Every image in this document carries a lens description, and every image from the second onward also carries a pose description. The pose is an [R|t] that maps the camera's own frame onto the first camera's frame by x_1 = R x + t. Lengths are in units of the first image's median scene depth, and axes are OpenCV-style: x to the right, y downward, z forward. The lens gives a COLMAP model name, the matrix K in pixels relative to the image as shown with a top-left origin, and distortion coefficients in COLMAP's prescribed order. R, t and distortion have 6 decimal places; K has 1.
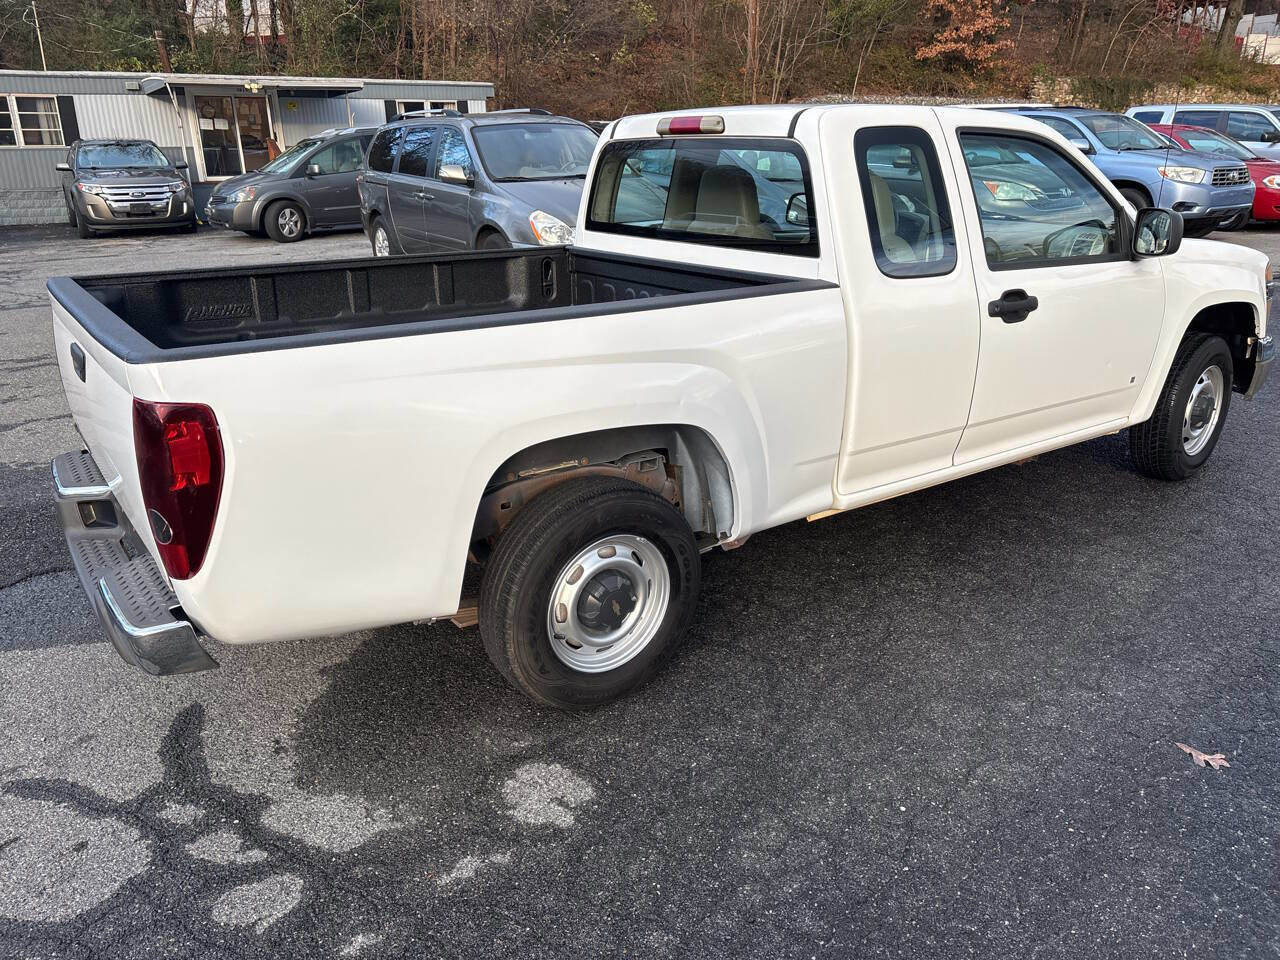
lens RADIAL K [[973.0, 0, 628.7], [0, 973.0, 484.2], [0, 0, 1]] dist [0.057255, -0.058650]
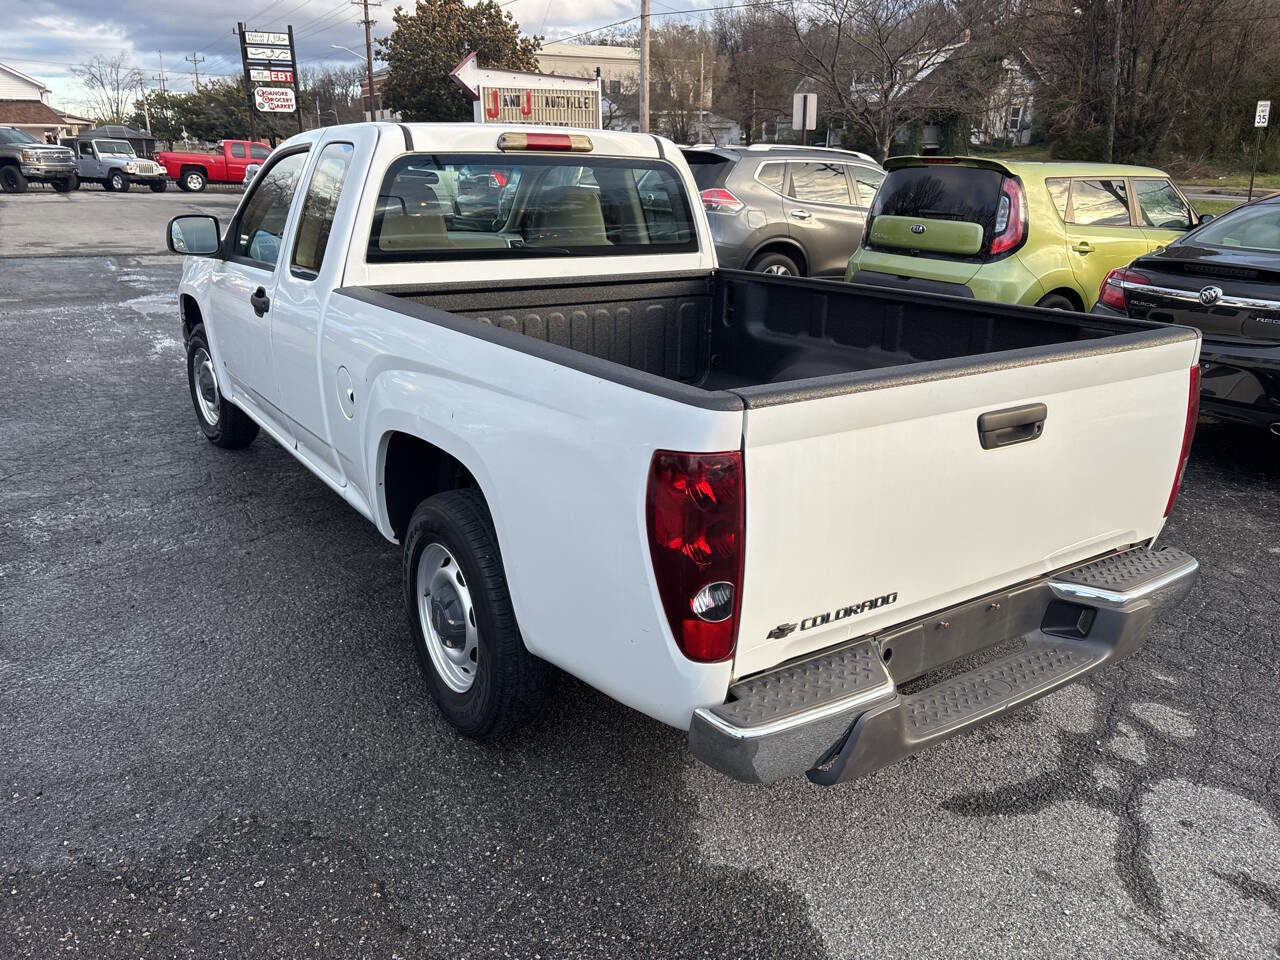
lens RADIAL K [[973.0, 0, 637.5], [0, 973.0, 473.8], [0, 0, 1]] dist [0.057255, -0.058650]
pose [[0.009689, -0.287344, 0.957778, -0.326096], [0.316439, 0.909480, 0.269653, -0.097737], [-0.948563, 0.300466, 0.099739, 0.299230]]
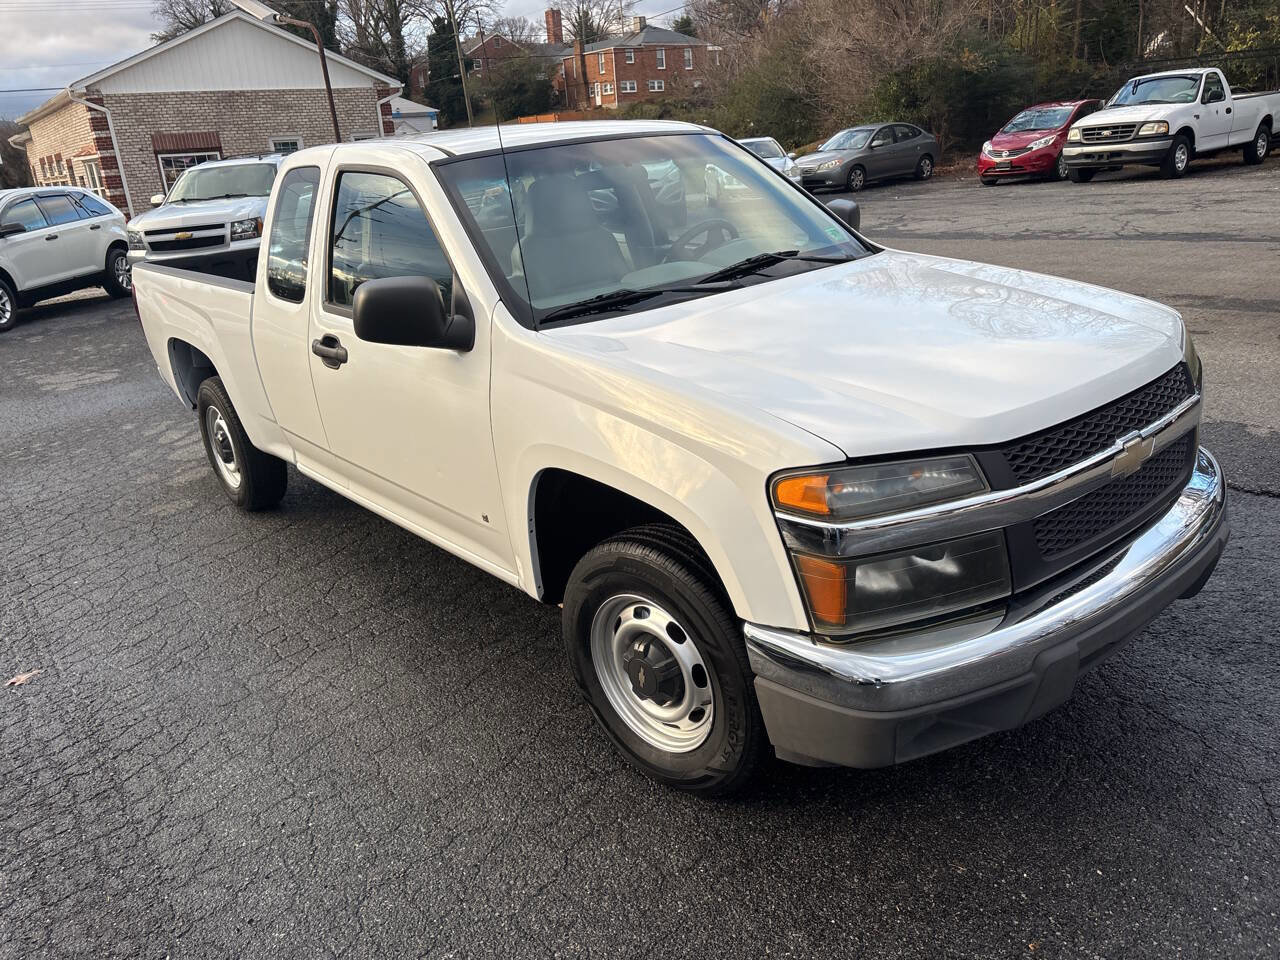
lens RADIAL K [[973.0, 0, 636.0], [0, 973.0, 481.0], [0, 0, 1]] dist [0.057255, -0.058650]
pose [[0.082166, 0.343007, -0.935732, 0.445114], [-0.248726, 0.916255, 0.314027, -0.144258], [0.965083, 0.206938, 0.160600, 0.376754]]
